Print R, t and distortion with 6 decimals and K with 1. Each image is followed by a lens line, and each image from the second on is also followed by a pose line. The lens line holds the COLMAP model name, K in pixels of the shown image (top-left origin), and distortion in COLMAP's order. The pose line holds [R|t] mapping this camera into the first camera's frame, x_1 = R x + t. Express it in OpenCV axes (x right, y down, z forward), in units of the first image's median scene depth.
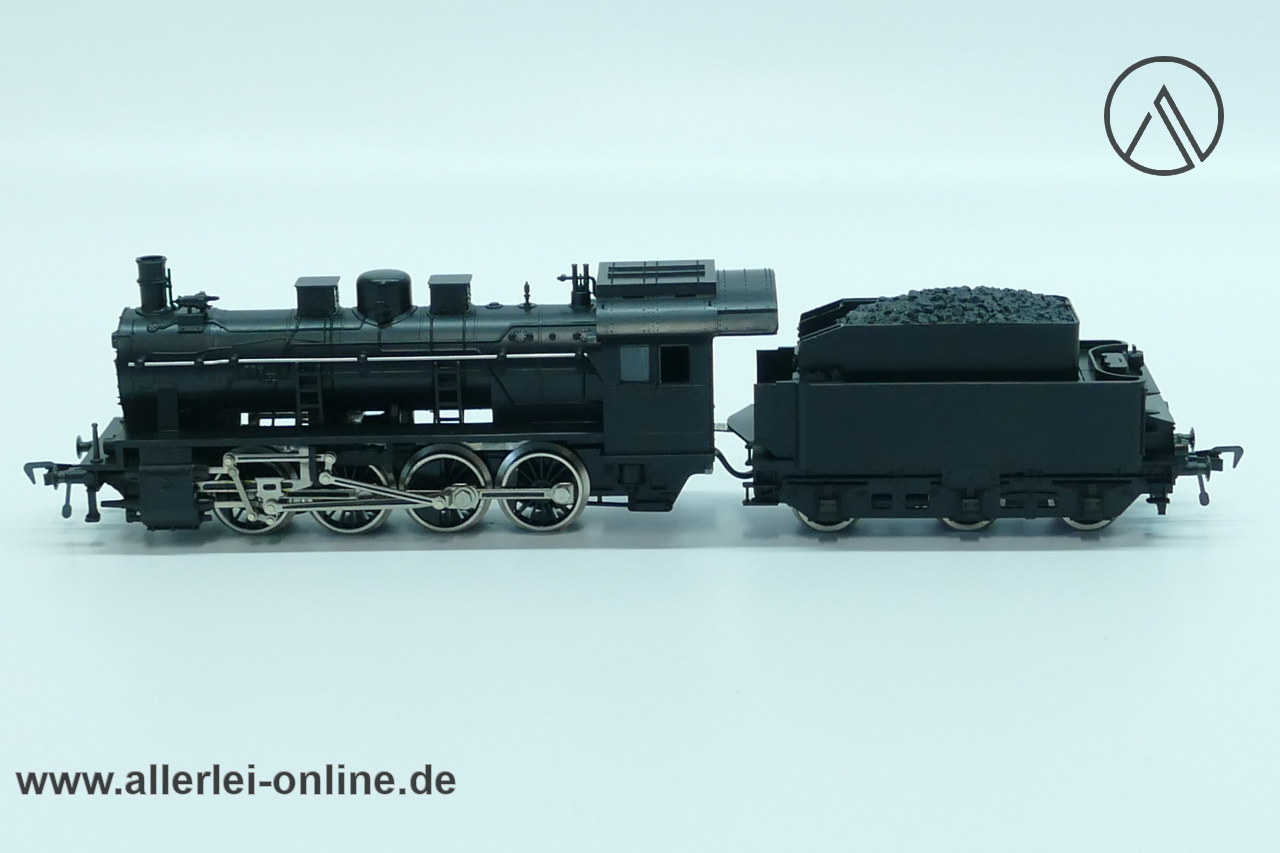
lens RADIAL K [[2743.0, 0, 640.0], [0, 2743.0, 426.5], [0, 0, 1]] dist [-0.059345, 0.236657]
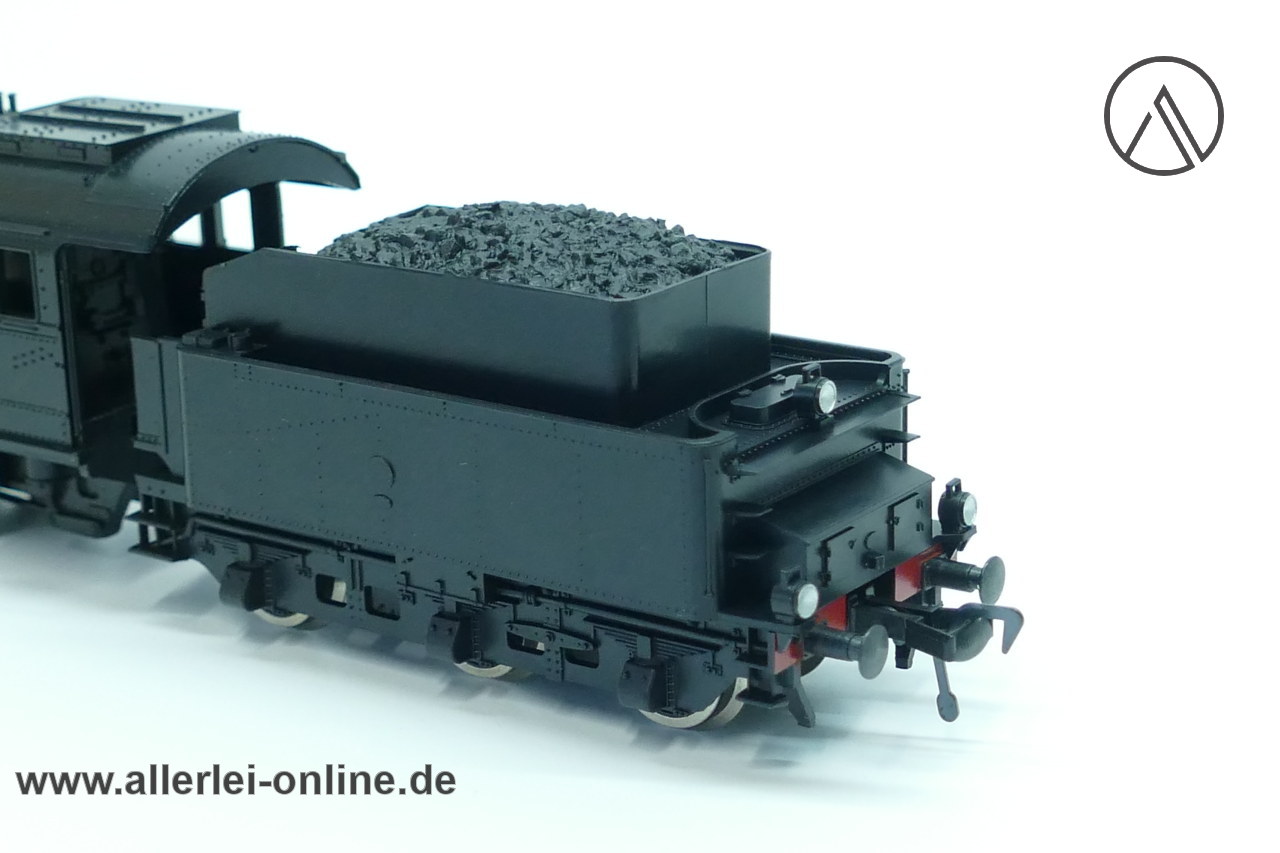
lens RADIAL K [[2743.0, 0, 640.0], [0, 2743.0, 426.5], [0, 0, 1]] dist [-0.059345, 0.236657]
pose [[0.856890, 0.153107, -0.492237, 0.390056], [-0.127728, 0.988159, 0.085010, -0.055804], [0.499425, -0.009972, 0.866300, 0.566375]]
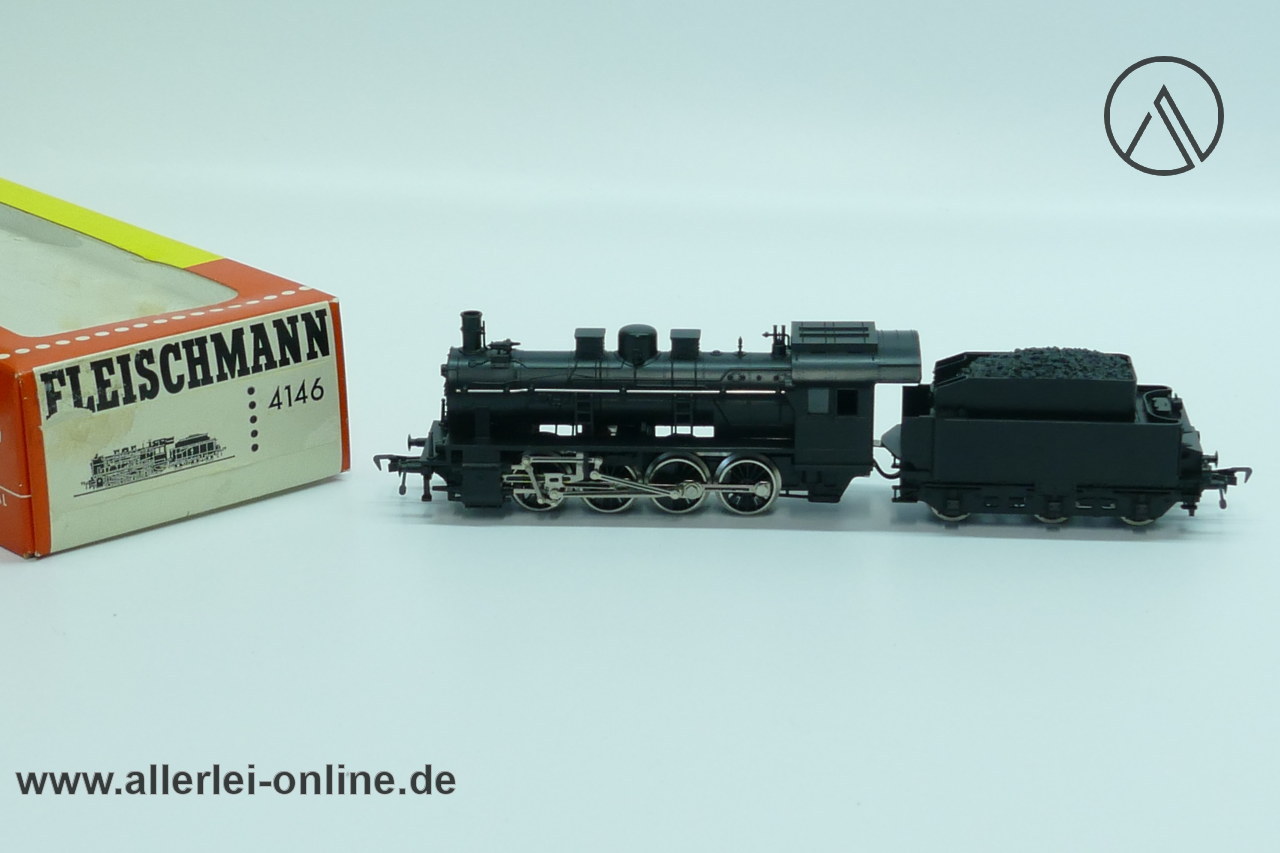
lens RADIAL K [[2743.0, 0, 640.0], [0, 2743.0, 426.5], [0, 0, 1]] dist [-0.059345, 0.236657]
pose [[0.999454, 0.025348, -0.021203, -0.061876], [-0.024152, 0.998199, 0.054918, -0.082829], [0.022557, -0.054376, 0.998266, -0.395813]]
